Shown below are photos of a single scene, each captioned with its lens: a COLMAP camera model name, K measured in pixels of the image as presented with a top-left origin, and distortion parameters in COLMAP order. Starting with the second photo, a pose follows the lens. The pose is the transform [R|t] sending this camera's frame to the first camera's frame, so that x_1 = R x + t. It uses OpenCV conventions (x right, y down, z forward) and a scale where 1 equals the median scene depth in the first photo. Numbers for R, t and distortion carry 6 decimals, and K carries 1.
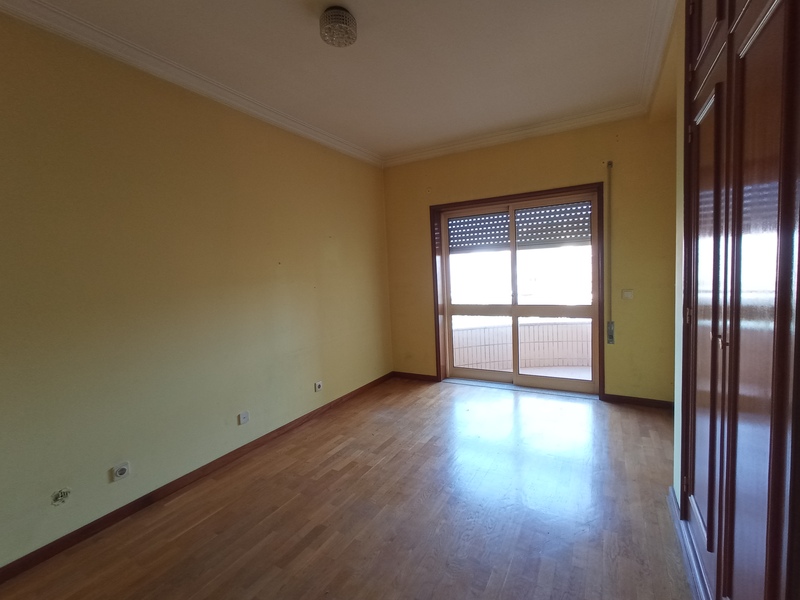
lens RADIAL K [[360.5, 0, 400.0], [0, 360.5, 300.0], [0, 0, 1]] dist [-0.015781, 0.000461]
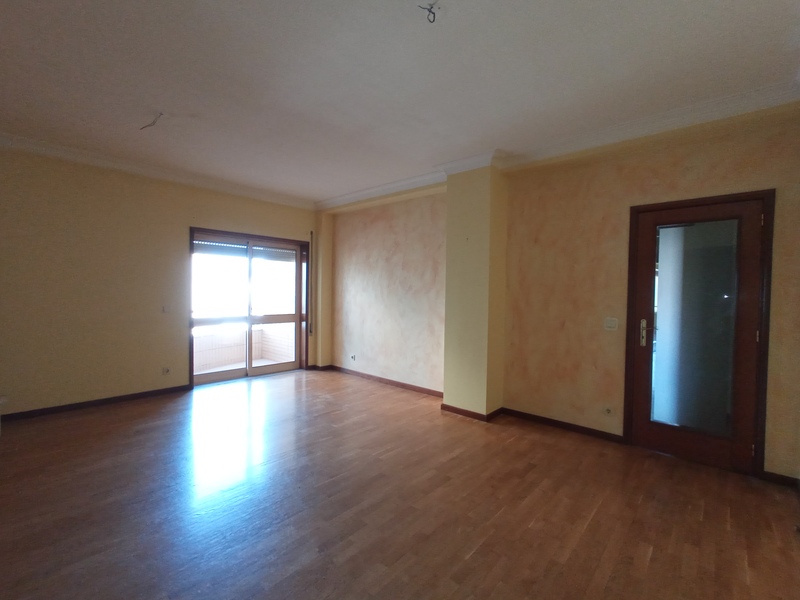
lens RADIAL K [[360.5, 0, 400.0], [0, 360.5, 300.0], [0, 0, 1]] dist [-0.015781, 0.000461]
pose [[0.196250, 0.028080, 0.980152, -0.875296], [0.039980, 0.998530, -0.036611, 0.029027], [-0.979738, 0.046372, 0.194839, 0.196537]]
